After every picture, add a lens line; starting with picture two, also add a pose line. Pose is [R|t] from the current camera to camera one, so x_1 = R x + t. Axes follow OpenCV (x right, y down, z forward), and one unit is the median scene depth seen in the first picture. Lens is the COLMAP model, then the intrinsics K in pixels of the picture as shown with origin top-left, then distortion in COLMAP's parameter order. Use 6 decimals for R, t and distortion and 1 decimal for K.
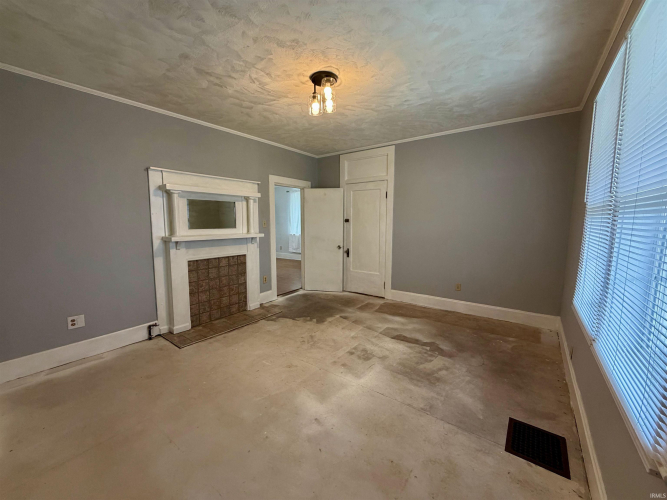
lens RADIAL K [[267.7, 0, 331.2], [0, 267.7, 251.7], [0, 0, 1]] dist [0.000924, 0.000278]
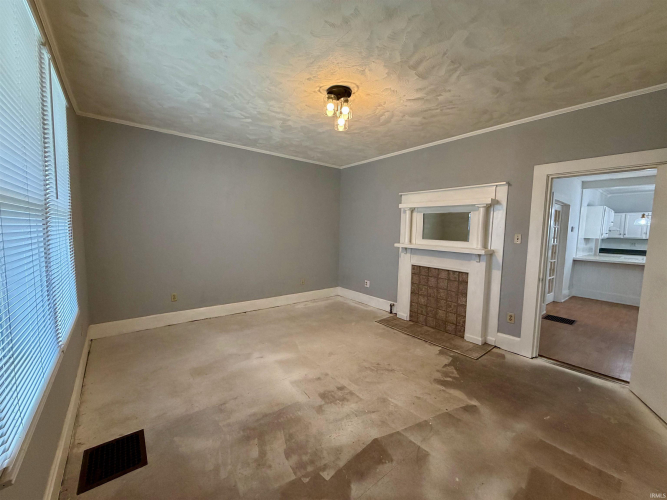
lens RADIAL K [[267.7, 0, 332.4], [0, 267.7, 251.7], [0, 0, 1]] dist [0.000924, 0.000278]
pose [[-0.247932, 0.076215, -0.965775, 0.724966], [-0.137148, 0.984099, 0.112869, -0.111307], [0.959020, 0.160438, -0.233537, 0.931700]]
